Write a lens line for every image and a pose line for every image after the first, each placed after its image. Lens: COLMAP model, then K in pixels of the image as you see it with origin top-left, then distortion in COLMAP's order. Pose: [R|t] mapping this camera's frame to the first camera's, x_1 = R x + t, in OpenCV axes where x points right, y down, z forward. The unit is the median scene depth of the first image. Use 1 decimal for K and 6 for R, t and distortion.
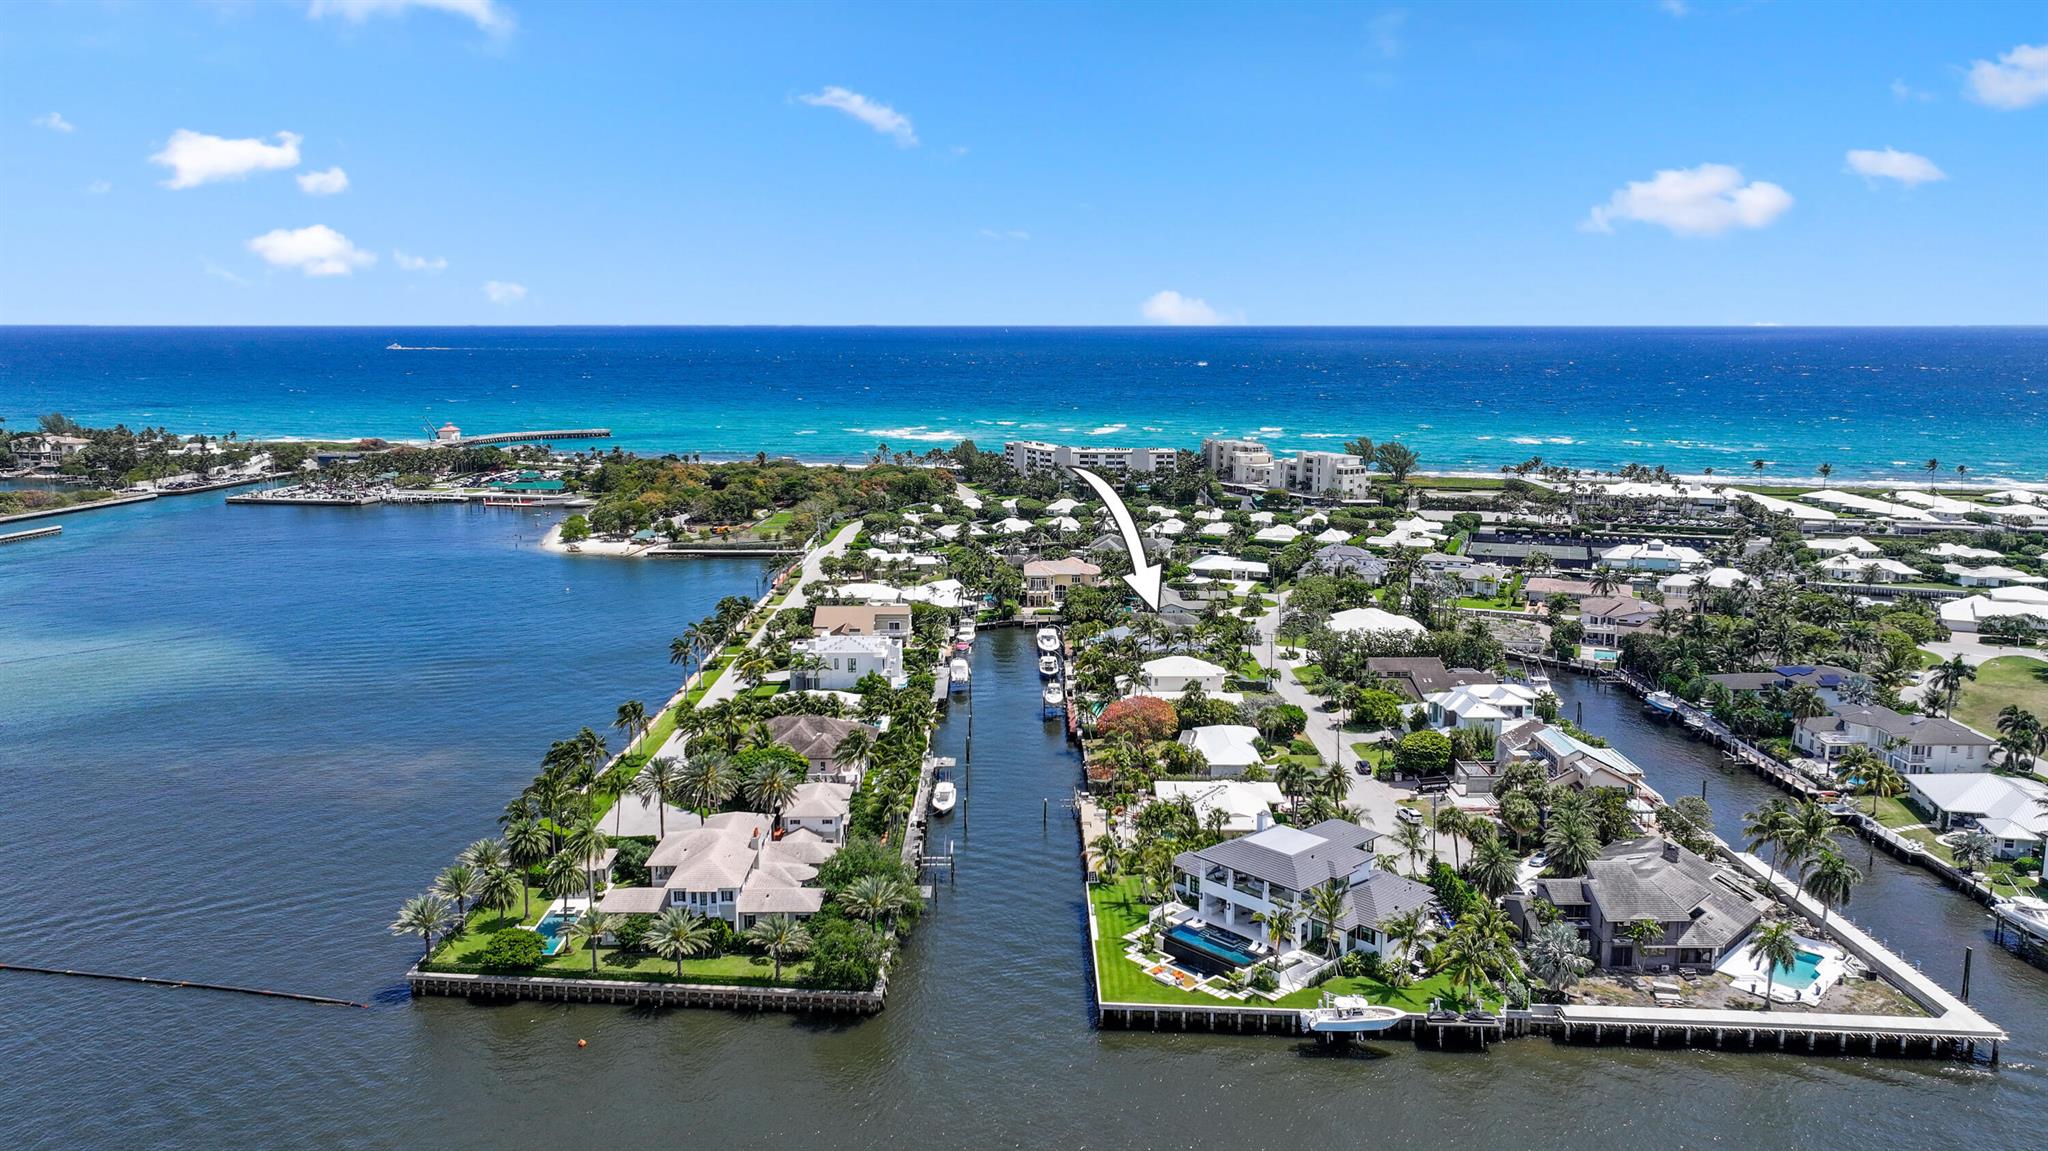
lens RADIAL K [[1447.7, 0, 1024.0], [0, 1447.7, 575.5], [0, 0, 1]] dist [0.000548, 0.004767]
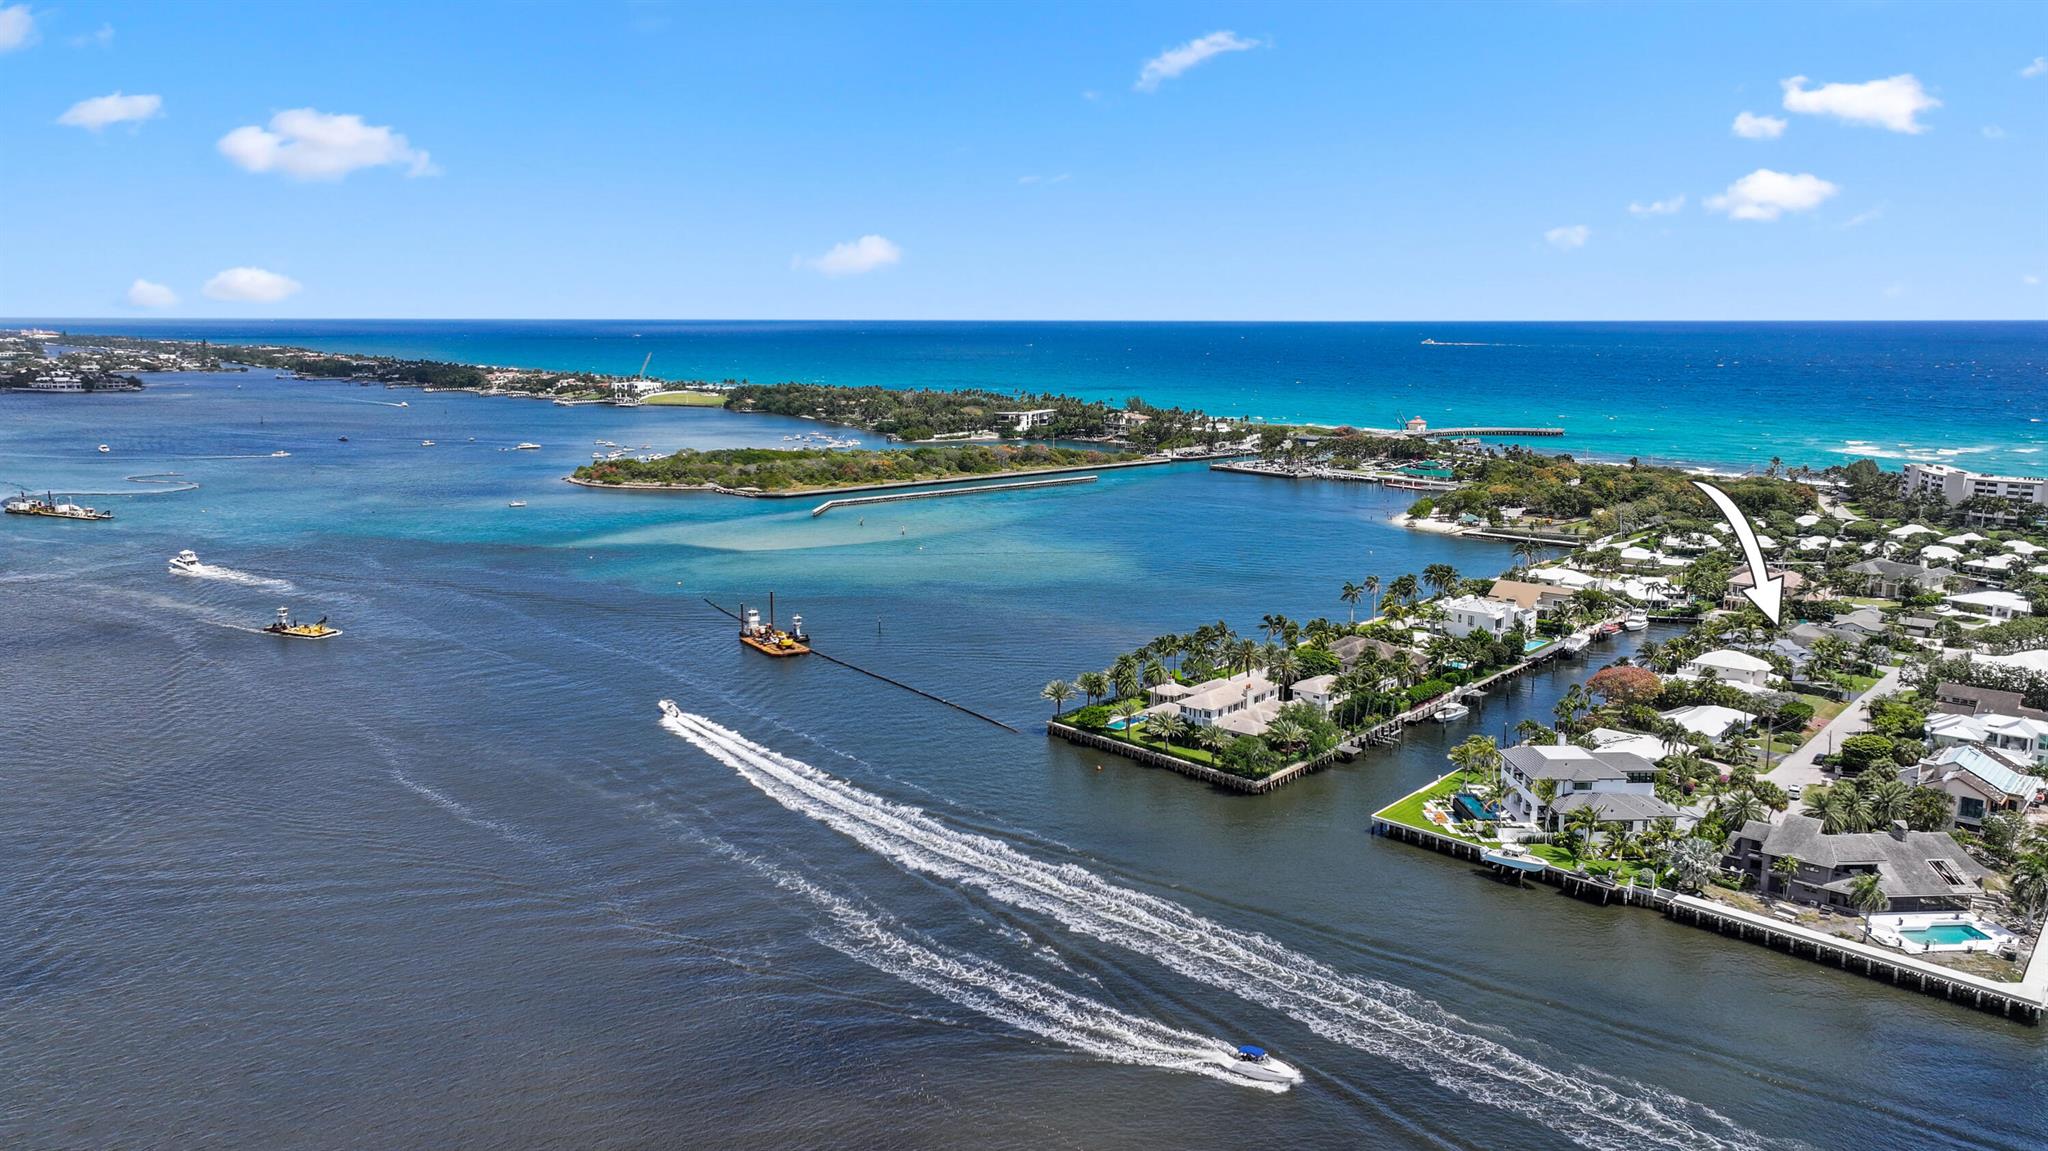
lens RADIAL K [[1447.7, 0, 1024.0], [0, 1447.7, 575.5], [0, 0, 1]] dist [0.000548, 0.004767]
pose [[0.747576, 0.118154, -0.653582, 0.693002], [-0.115102, 0.992207, 0.047715, 0.010376], [0.654126, 0.039558, 0.755350, -0.382564]]
